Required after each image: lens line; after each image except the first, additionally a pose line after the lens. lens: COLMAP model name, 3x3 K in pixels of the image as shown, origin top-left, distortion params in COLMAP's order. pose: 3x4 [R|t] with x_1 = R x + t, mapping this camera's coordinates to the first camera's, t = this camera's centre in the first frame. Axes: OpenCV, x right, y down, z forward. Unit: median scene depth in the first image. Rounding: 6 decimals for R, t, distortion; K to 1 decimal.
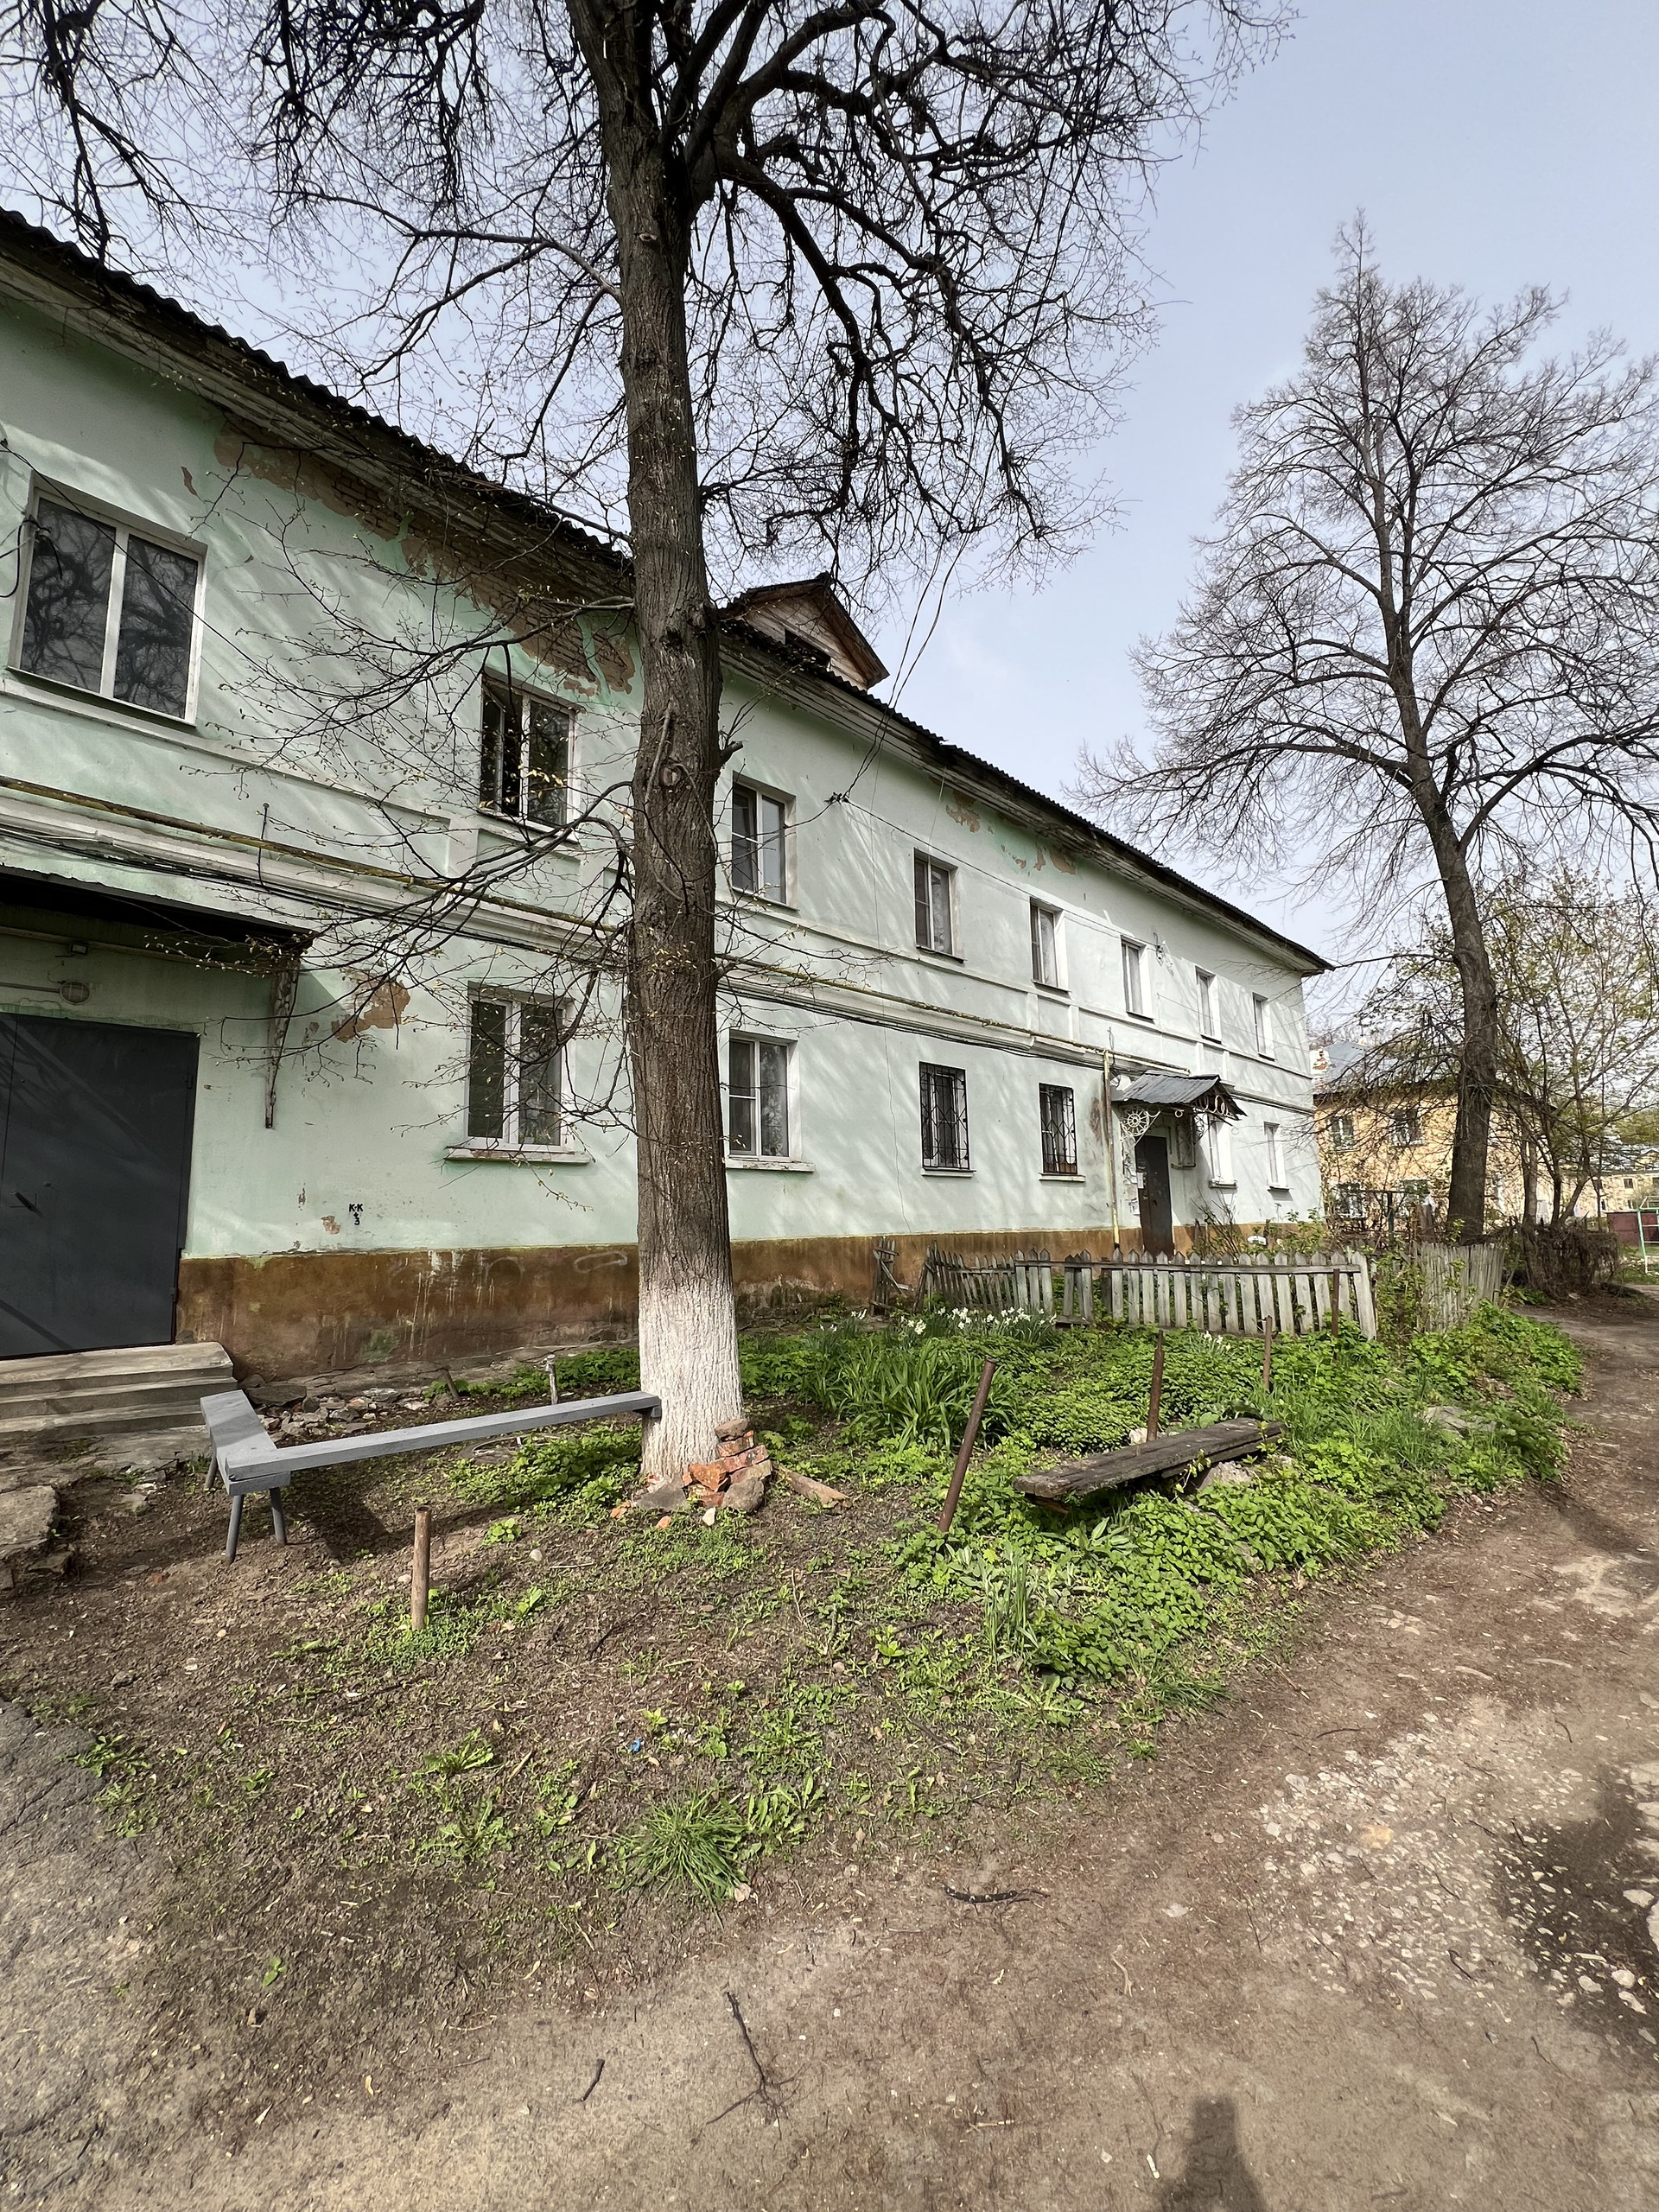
lens RADIAL K [[886.4, 0, 834.6], [0, 886.4, 1100.2], [0, 0, 1]] dist [-0.003015, 0.000672]
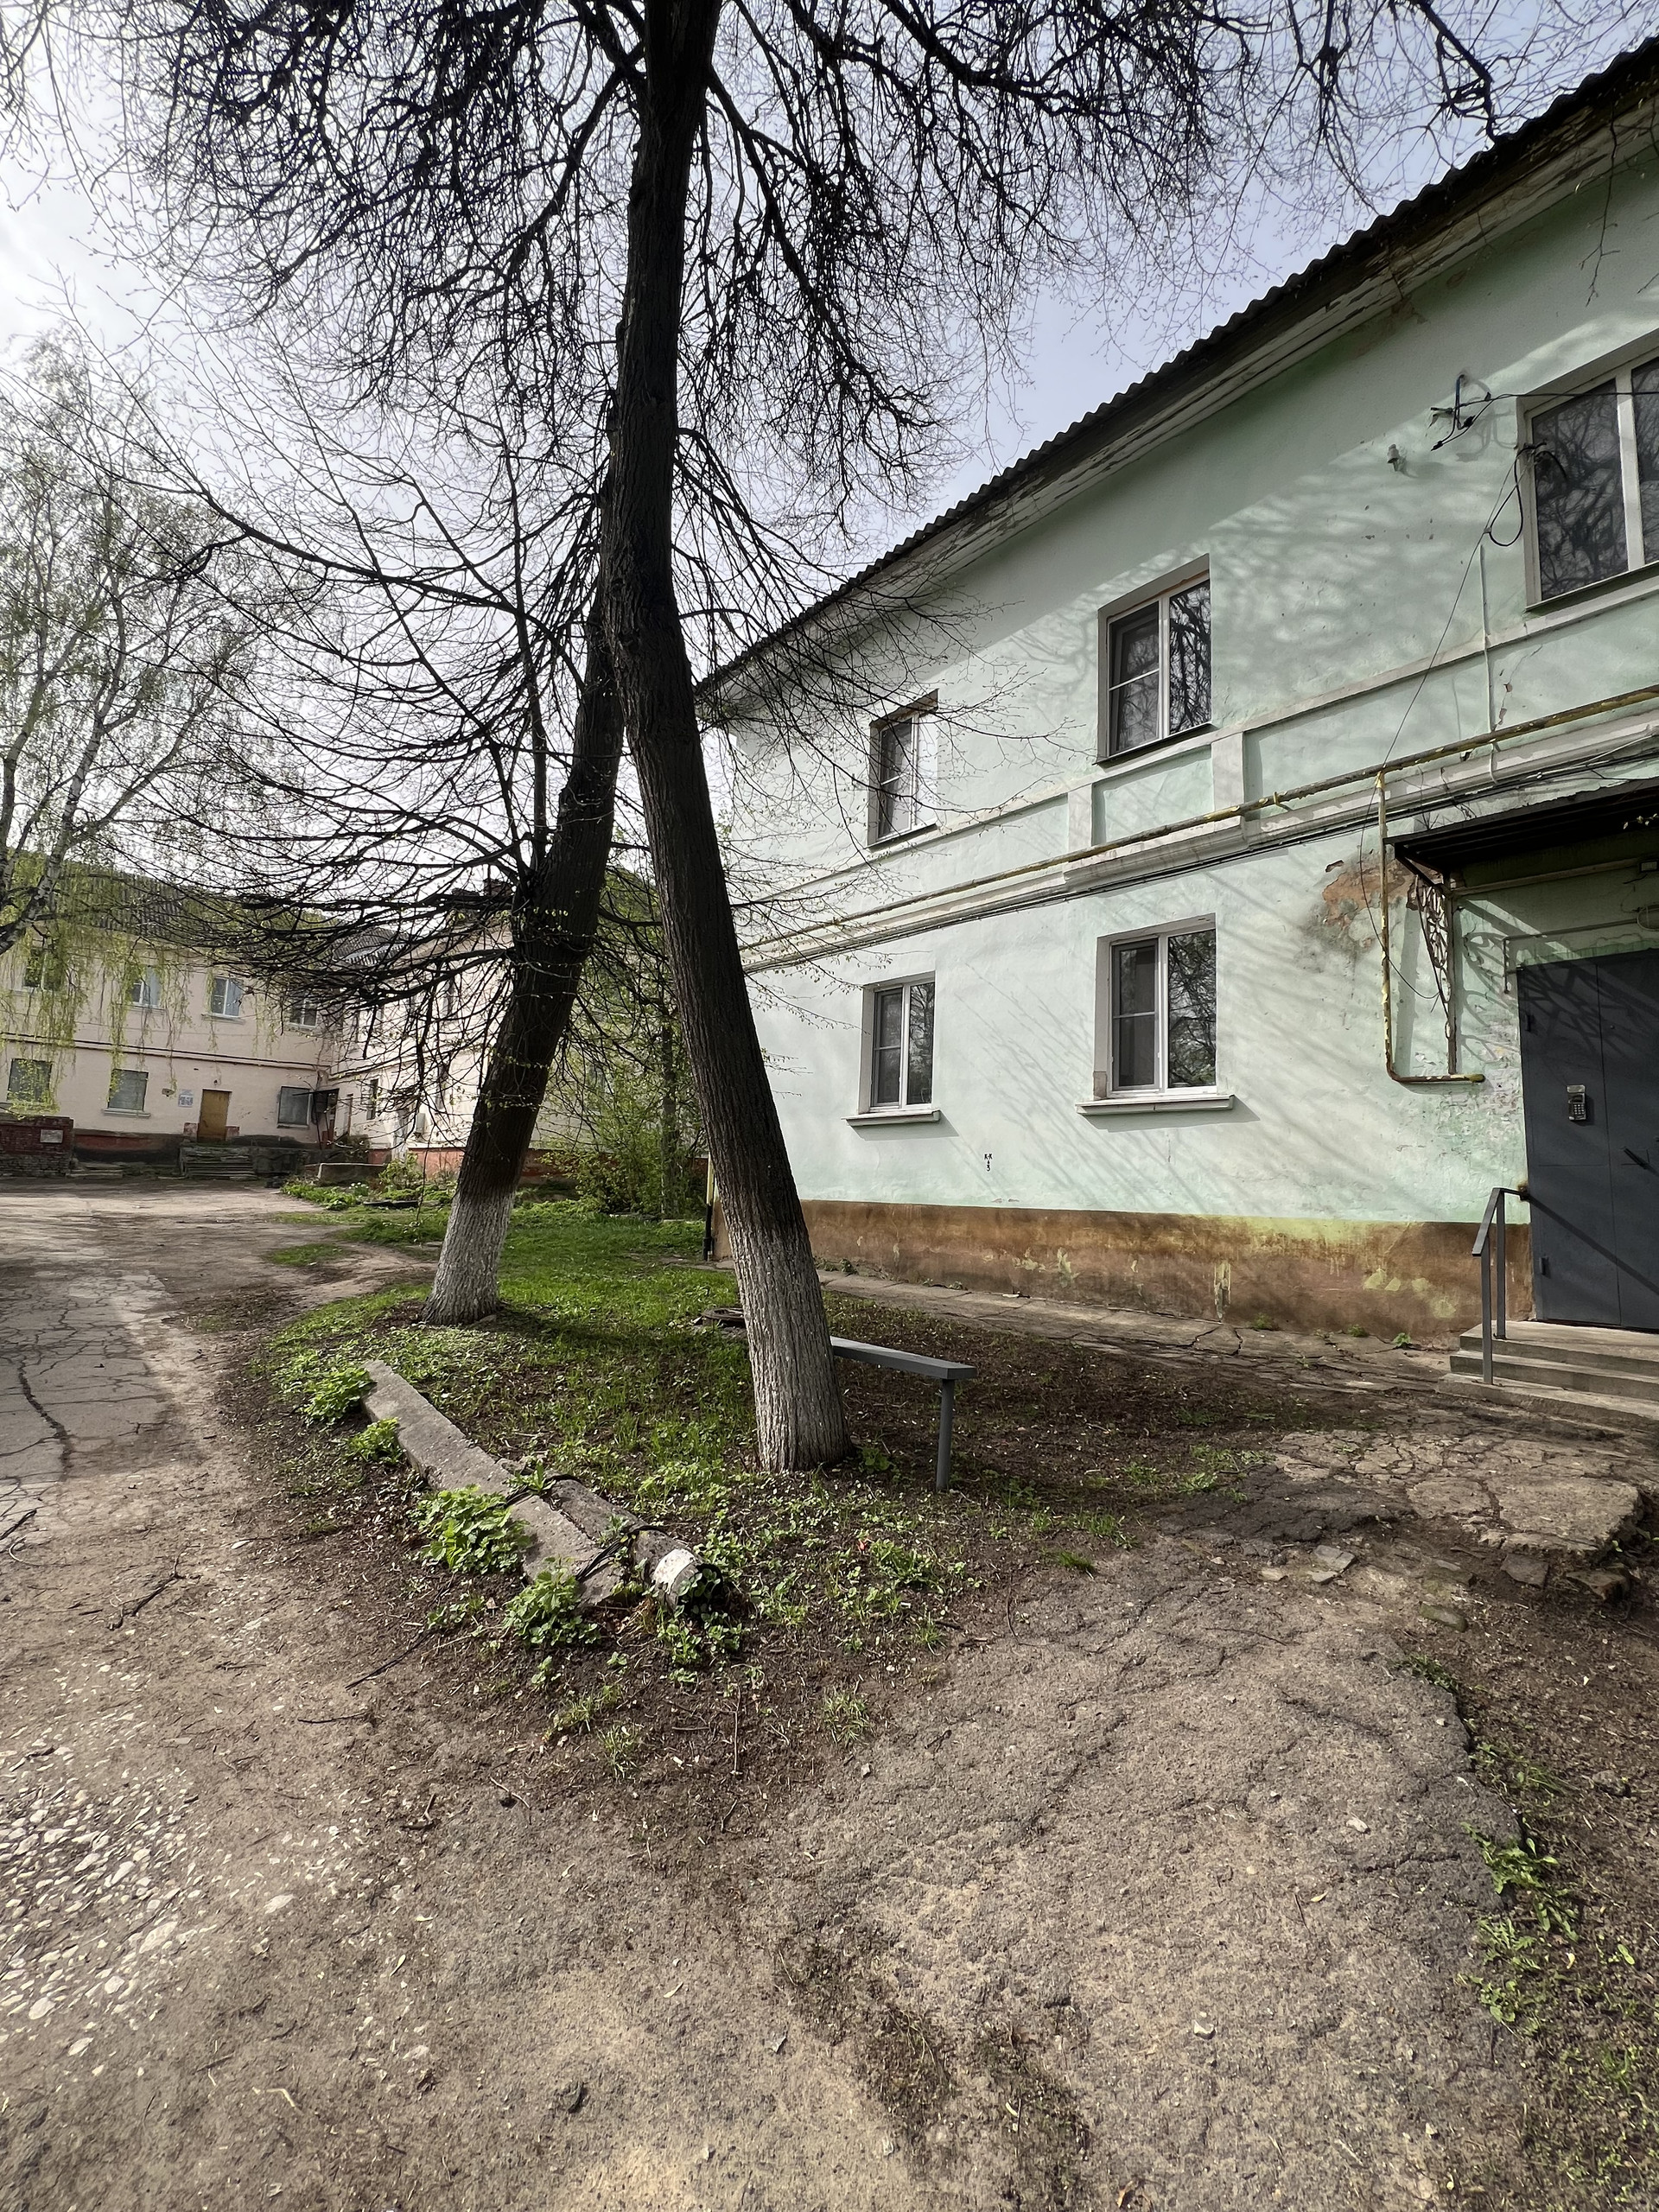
lens RADIAL K [[886.0, 0, 832.9], [0, 886.0, 1100.6], [0, 0, 1]] dist [-0.001639, 0.000481]
pose [[-0.005303, -0.077359, -0.996989, -0.013415], [0.111075, 0.990788, -0.077468, 0.047209], [0.993798, -0.111152, 0.003338, 0.259738]]
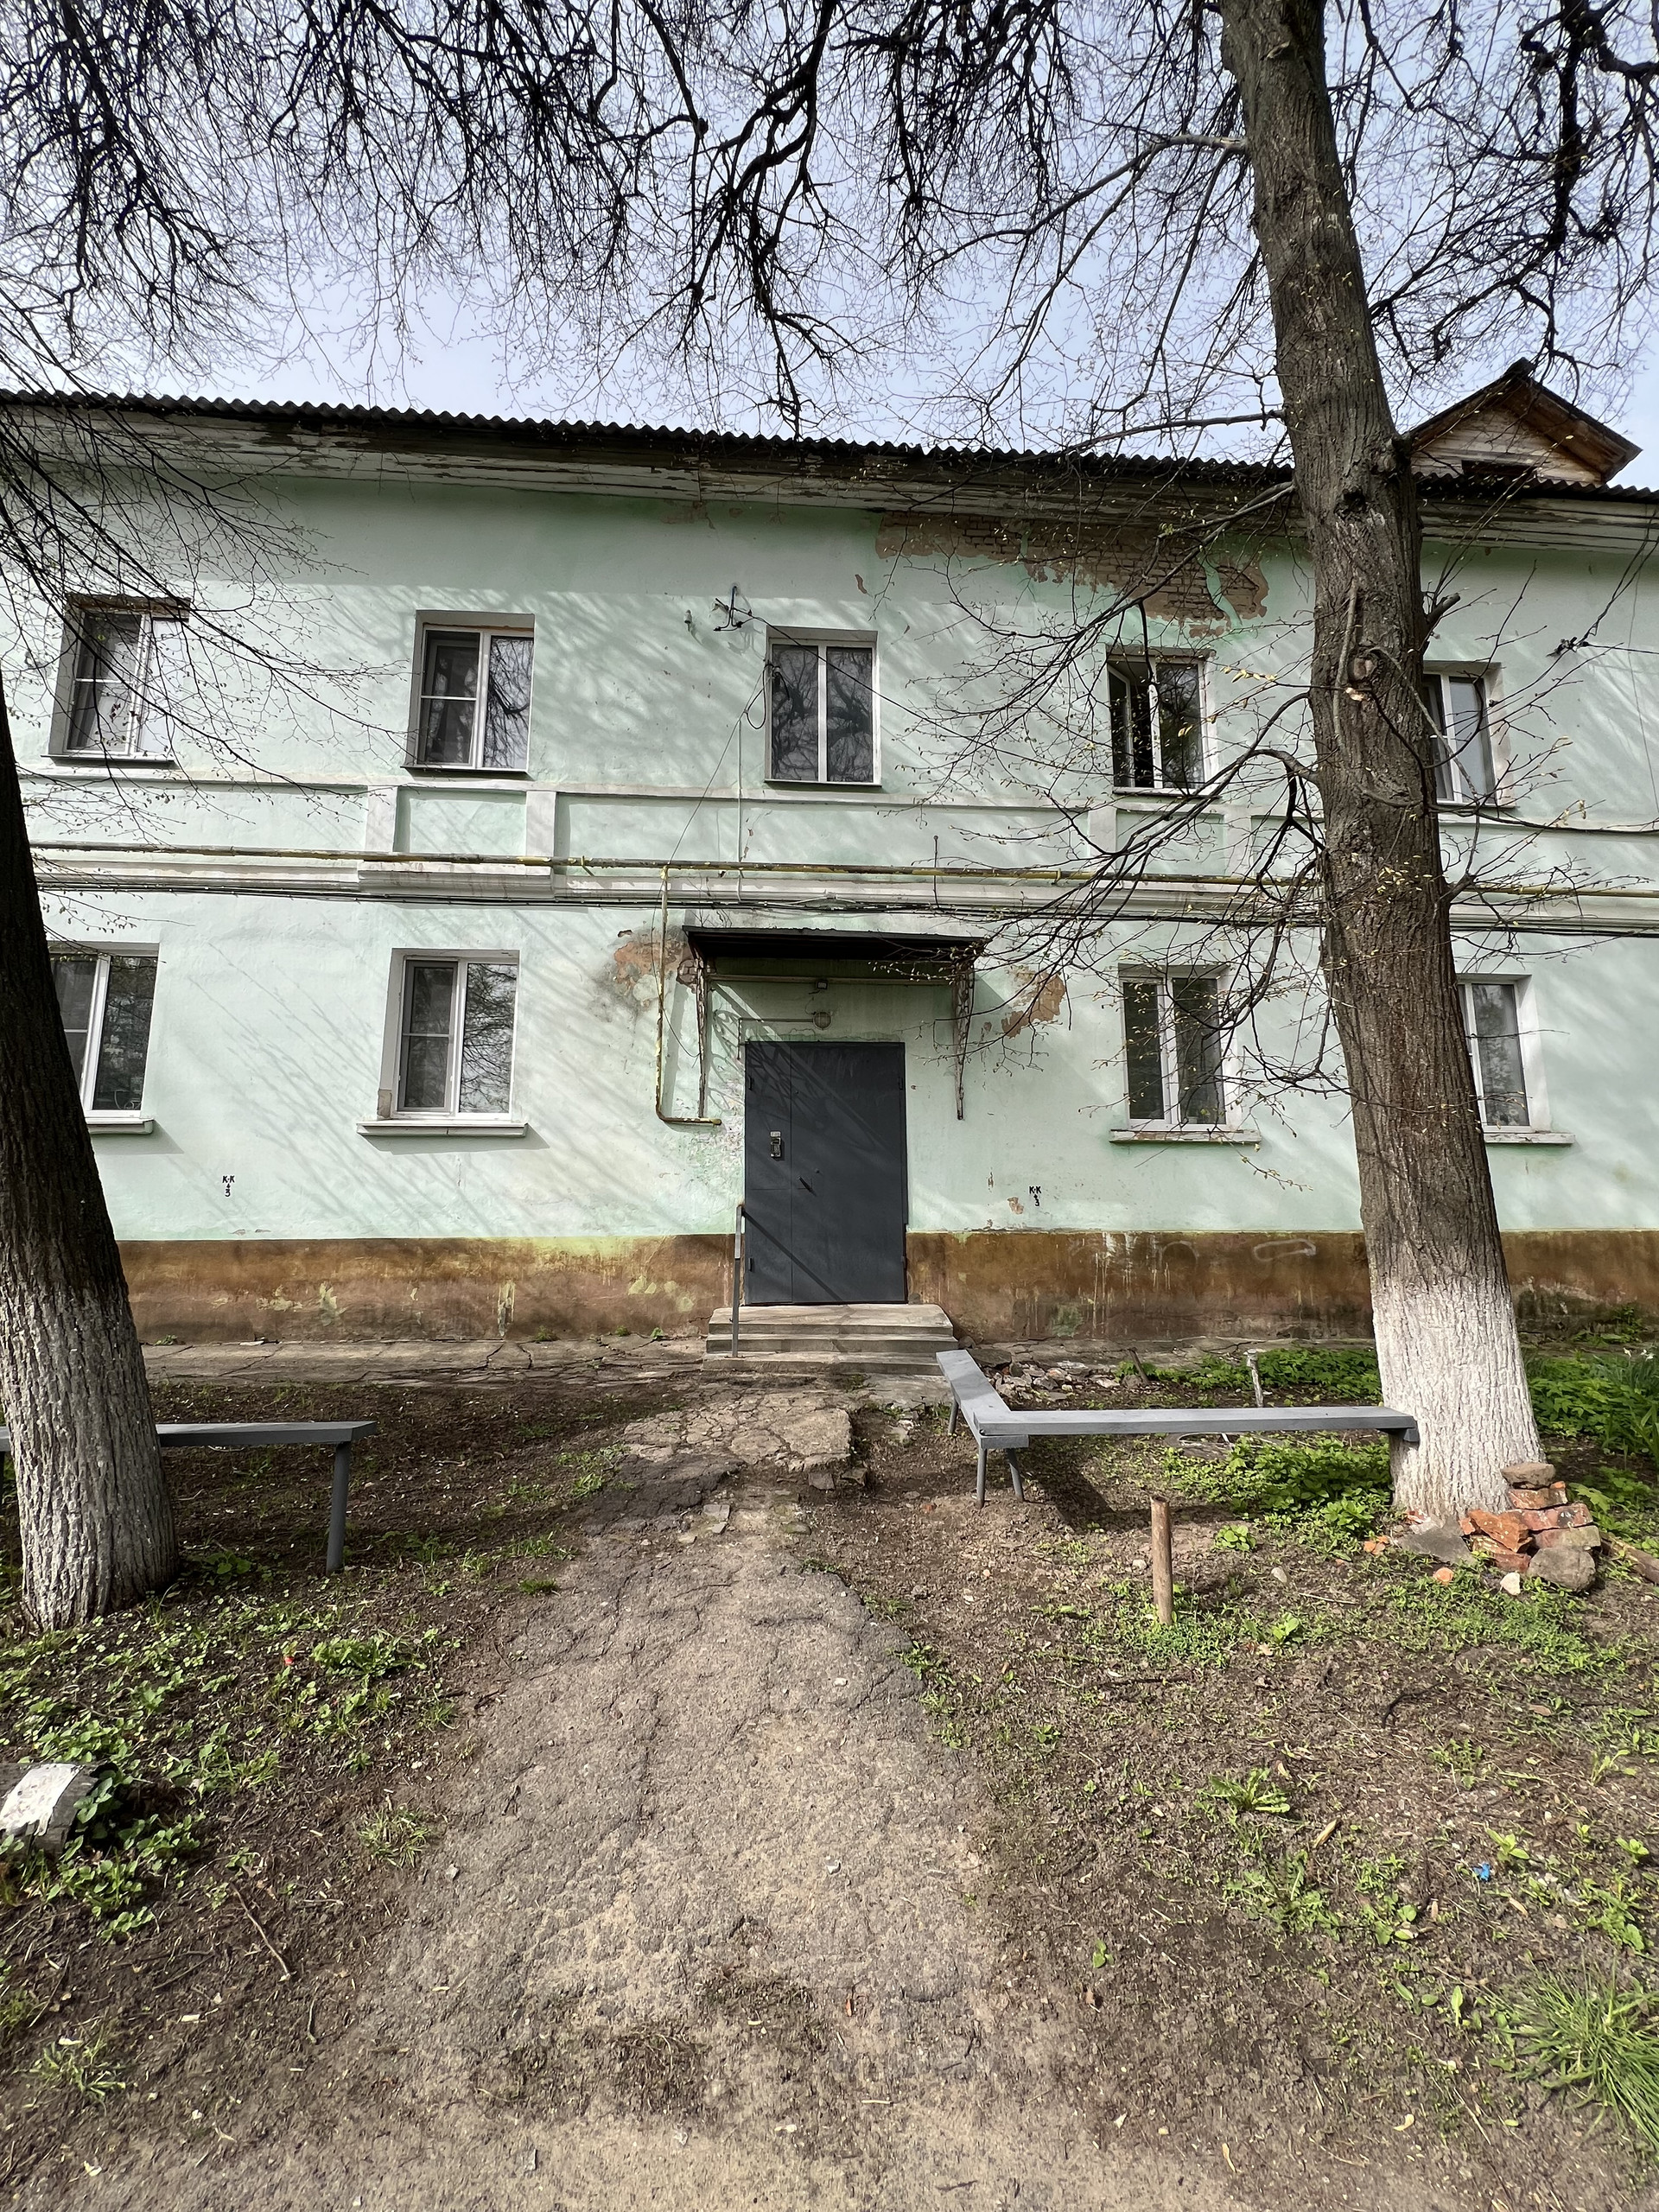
lens RADIAL K [[886.4, 0, 834.6], [0, 886.4, 1100.2], [0, 0, 1]] dist [-0.003015, 0.000672]
pose [[0.772041, -0.063828, -0.632359, -0.072764], [0.074341, 0.997184, -0.009891, 0.009429], [0.631210, -0.039374, 0.774612, 0.035151]]
